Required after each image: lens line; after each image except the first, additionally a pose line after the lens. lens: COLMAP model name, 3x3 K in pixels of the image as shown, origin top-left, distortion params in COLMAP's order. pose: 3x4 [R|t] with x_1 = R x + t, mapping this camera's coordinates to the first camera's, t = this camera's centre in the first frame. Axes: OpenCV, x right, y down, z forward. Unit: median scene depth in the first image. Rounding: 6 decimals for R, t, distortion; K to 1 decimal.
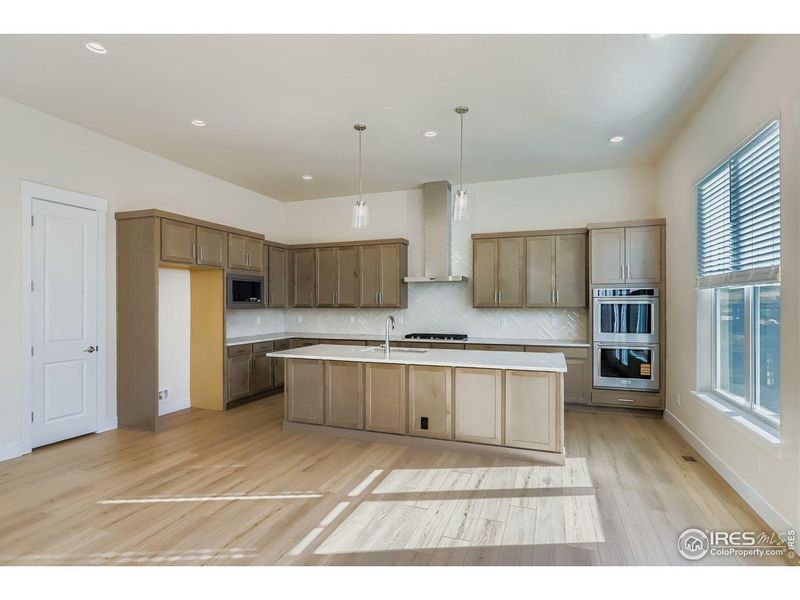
lens RADIAL K [[416.0, 0, 400.0], [0, 416.0, 300.0], [0, 0, 1]] dist [-0.001746, -0.000081]
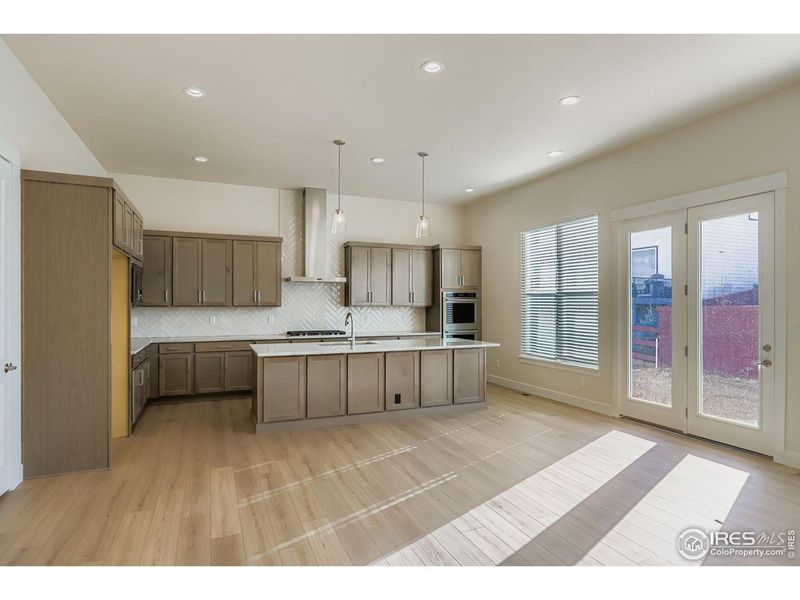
lens RADIAL K [[445.3, 0, 400.0], [0, 445.3, 300.0], [0, 0, 1]] dist [0.000500, 0.000325]
pose [[0.726221, 0.006334, 0.687432, -0.631330], [-0.007654, 0.999970, -0.001127, 0.002719], [-0.687418, -0.004443, 0.726248, 0.025023]]
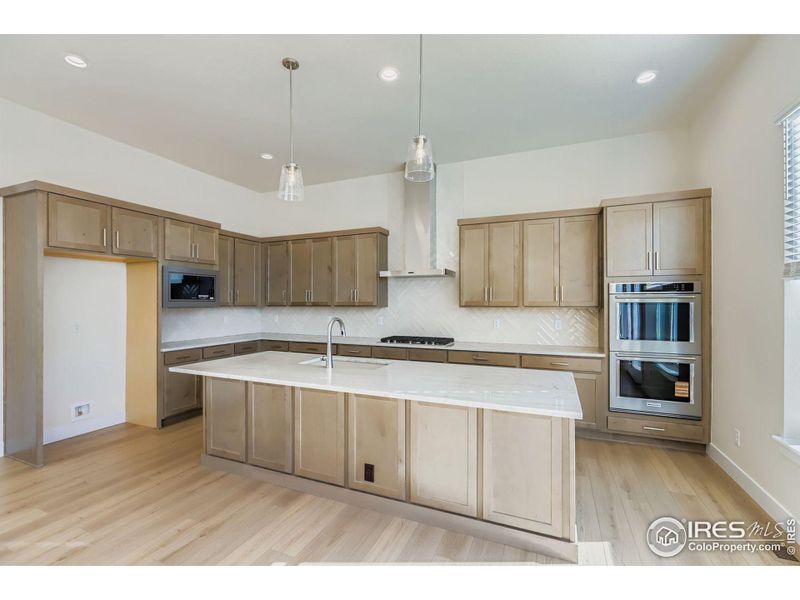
lens RADIAL K [[359.4, 0, 400.0], [0, 359.4, 300.0], [0, 0, 1]] dist [0.001006, 0.000097]
pose [[0.998521, 0.000315, -0.054362, 0.106453], [-0.000129, 0.999994, 0.003424, 0.002614], [0.054363, -0.003411, 0.998515, 0.296698]]
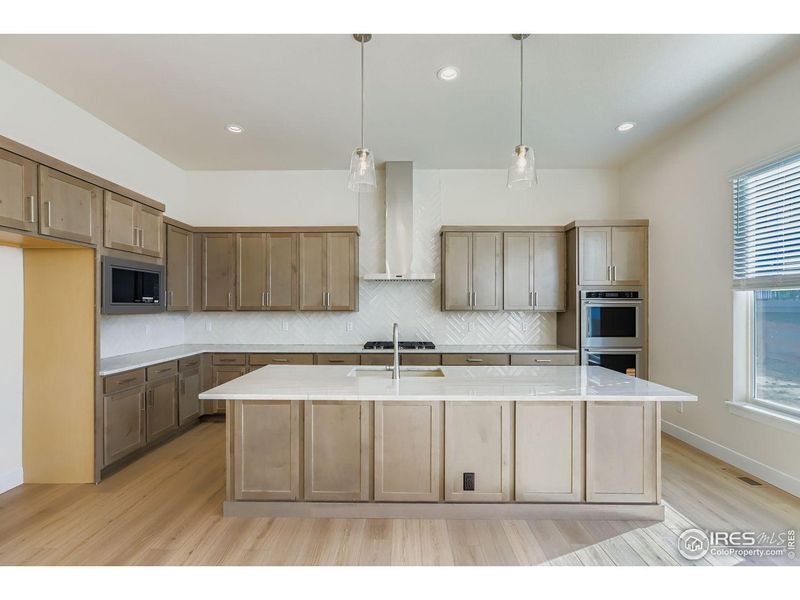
lens RADIAL K [[363.3, 0, 400.8], [0, 363.3, 304.5], [0, 0, 1]] dist [0.000551, 0.000595]
pose [[0.942271, 0.002343, 0.334842, -0.182870], [-0.003779, 0.999986, 0.003638, 0.003021], [-0.334829, -0.004693, 0.942267, 0.354704]]
